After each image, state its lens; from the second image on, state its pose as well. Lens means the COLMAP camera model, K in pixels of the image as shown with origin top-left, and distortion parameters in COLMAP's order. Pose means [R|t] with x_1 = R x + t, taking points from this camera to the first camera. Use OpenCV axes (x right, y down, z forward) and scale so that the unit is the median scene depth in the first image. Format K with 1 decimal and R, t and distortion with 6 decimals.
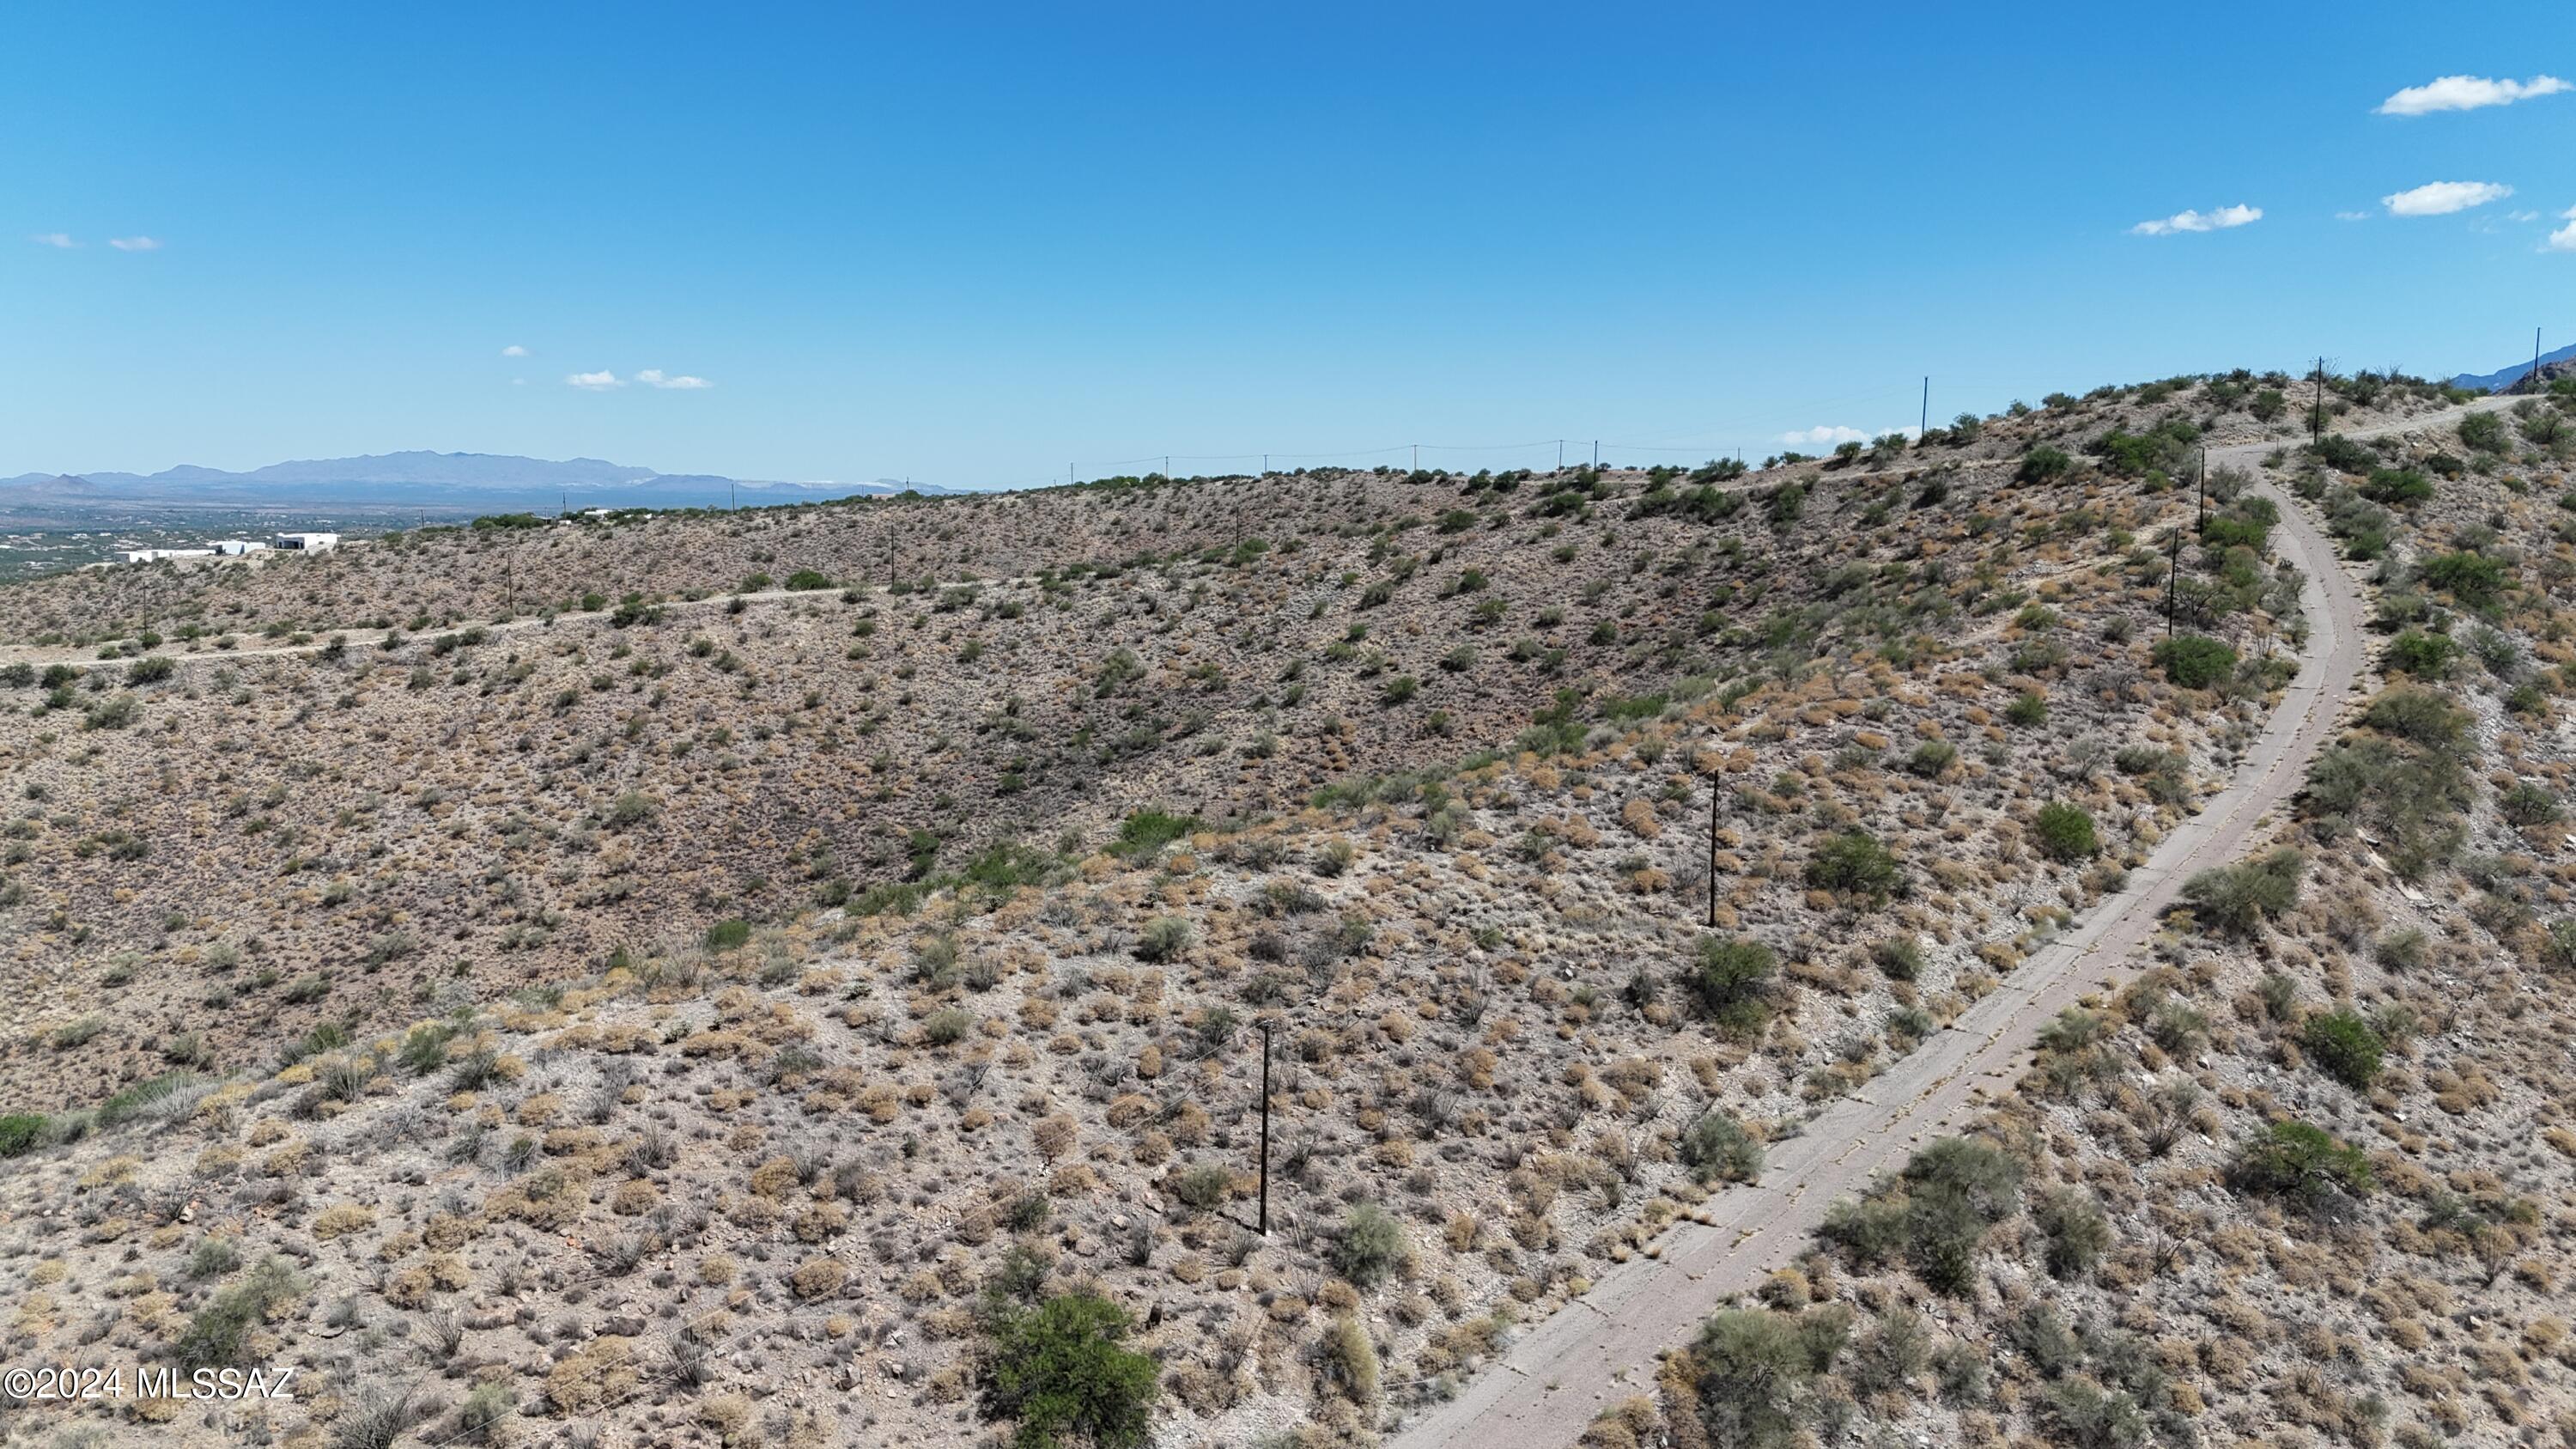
lens RADIAL K [[1887.7, 0, 1250.1], [0, 1887.7, 692.6], [0, 0, 1]] dist [0.080871, -0.071922]
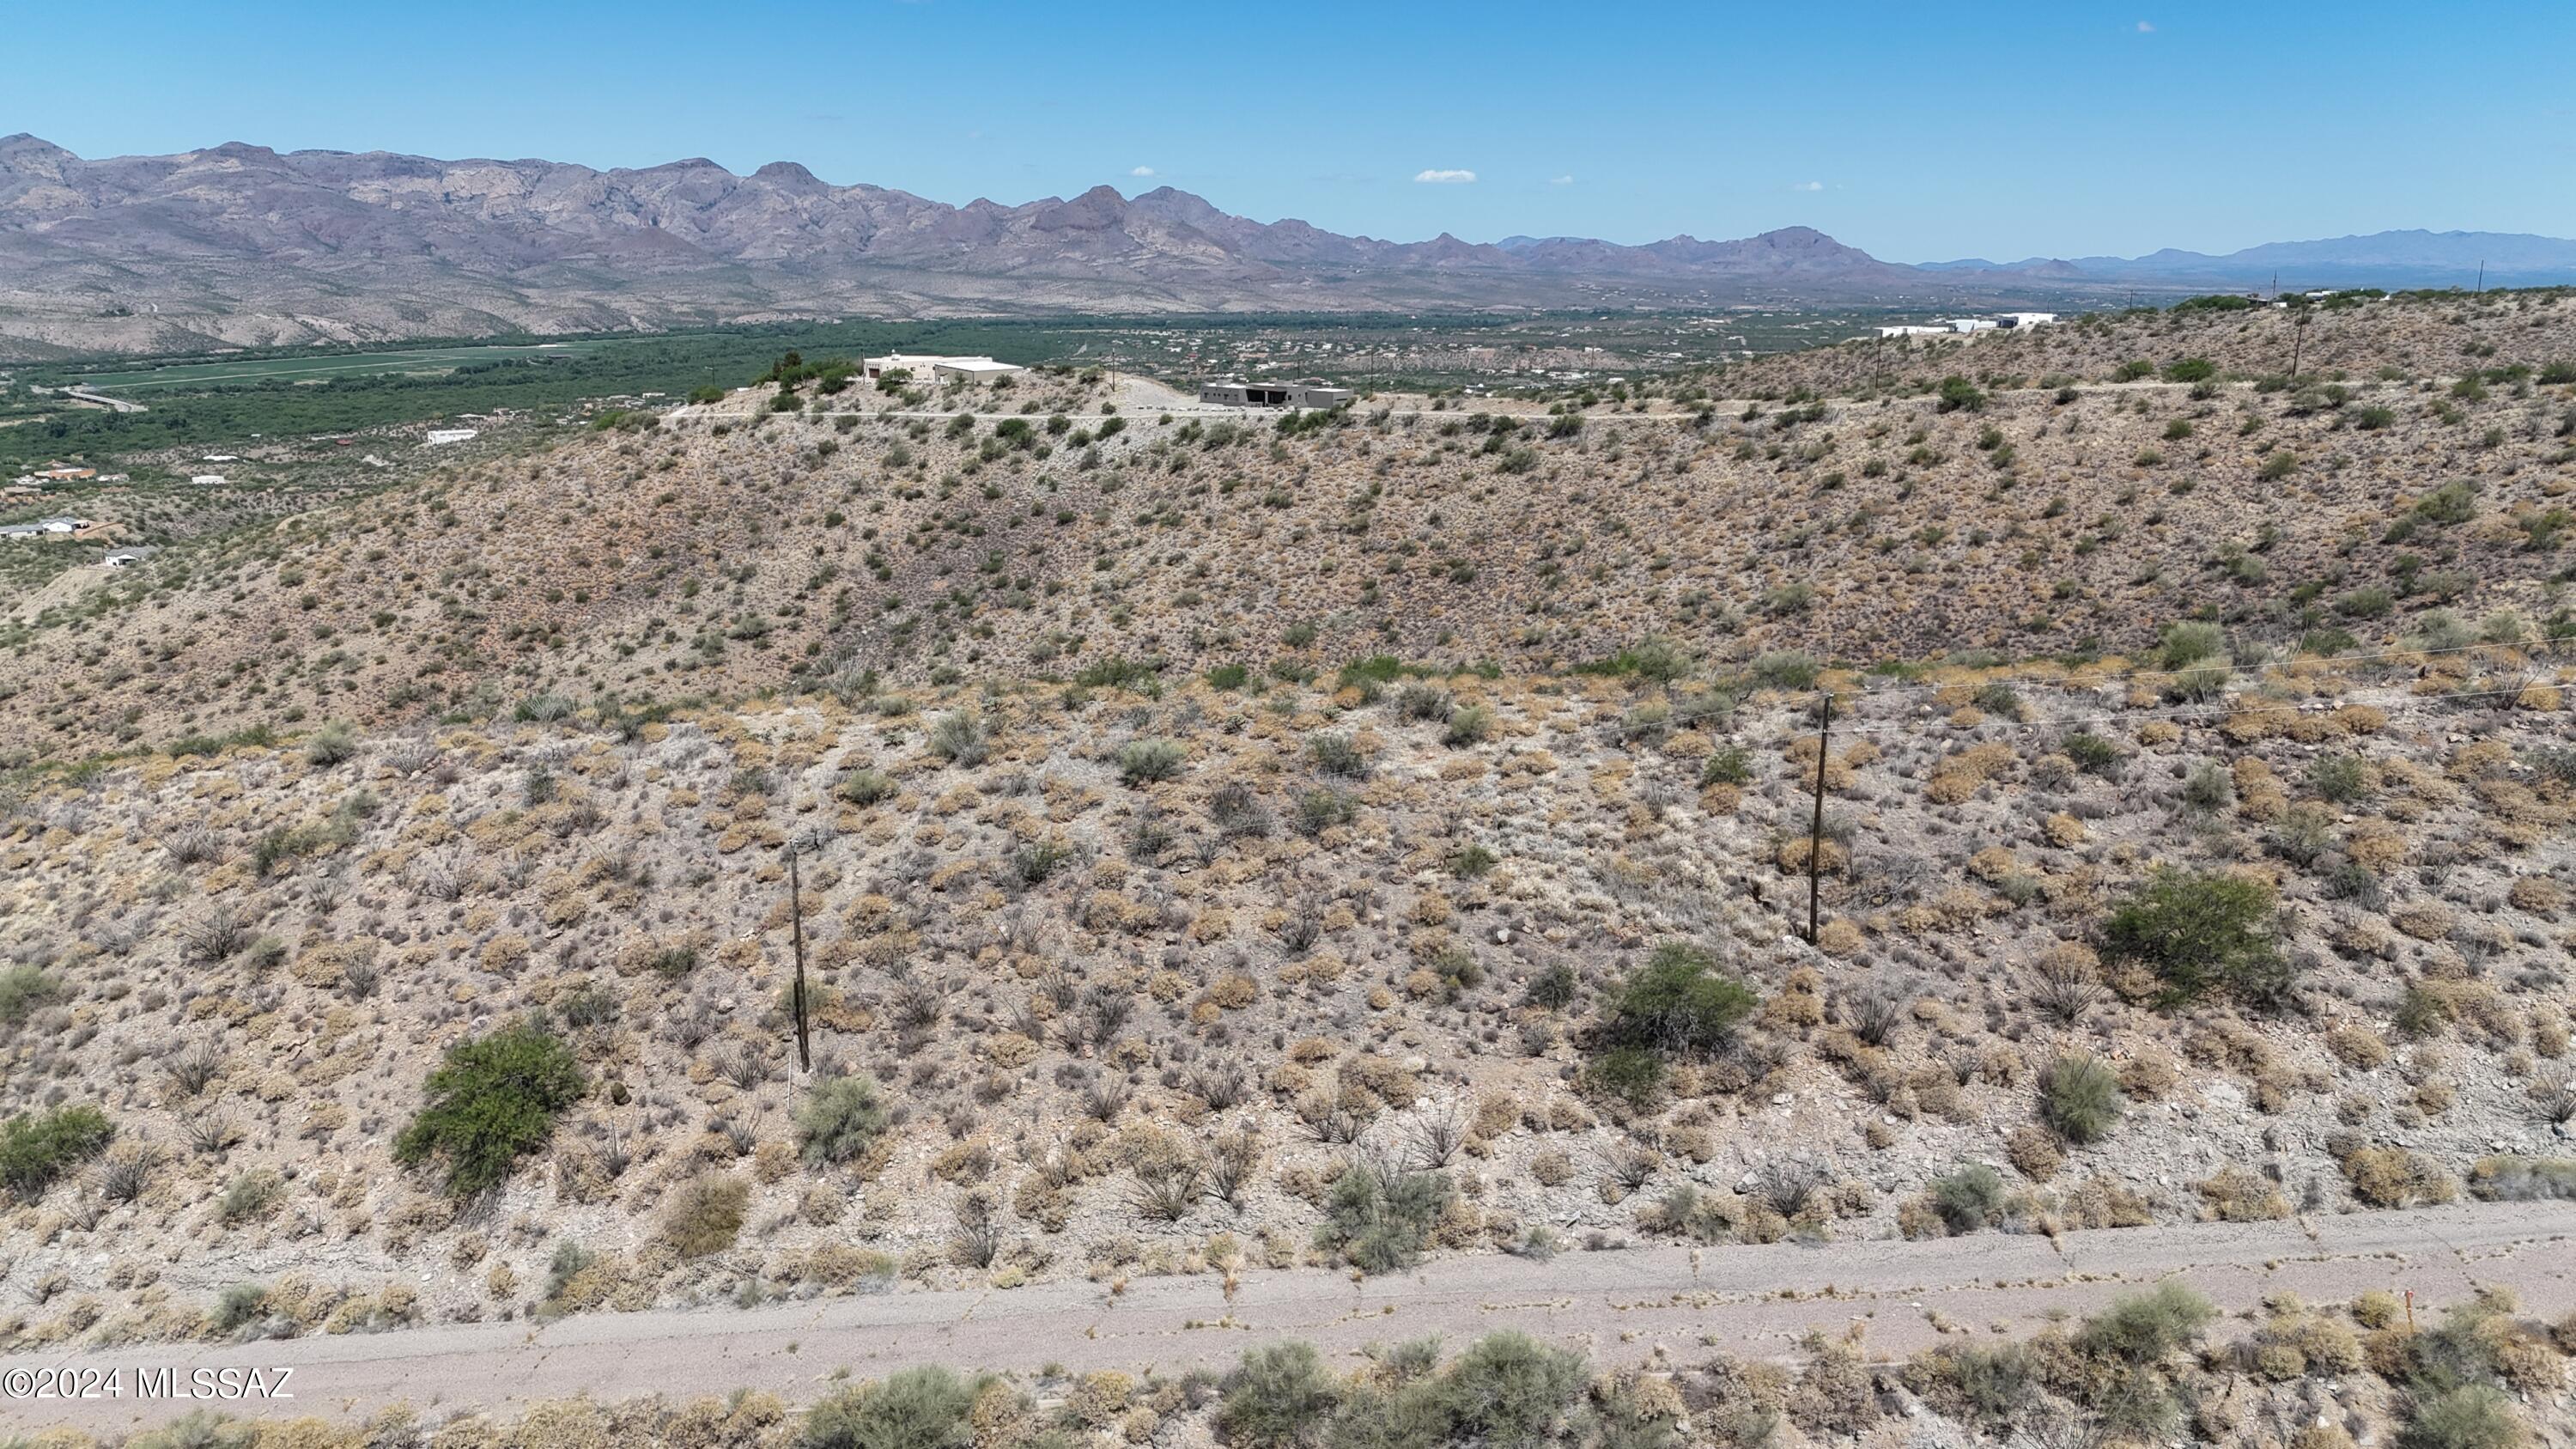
lens RADIAL K [[1887.7, 0, 1273.8], [0, 1887.7, 723.8], [0, 0, 1]] dist [0.080871, -0.071922]
pose [[0.593340, 0.194783, -0.781029, 0.639027], [-0.096120, 0.980483, 0.171504, -0.038523], [0.799192, -0.026688, 0.600483, 0.512244]]
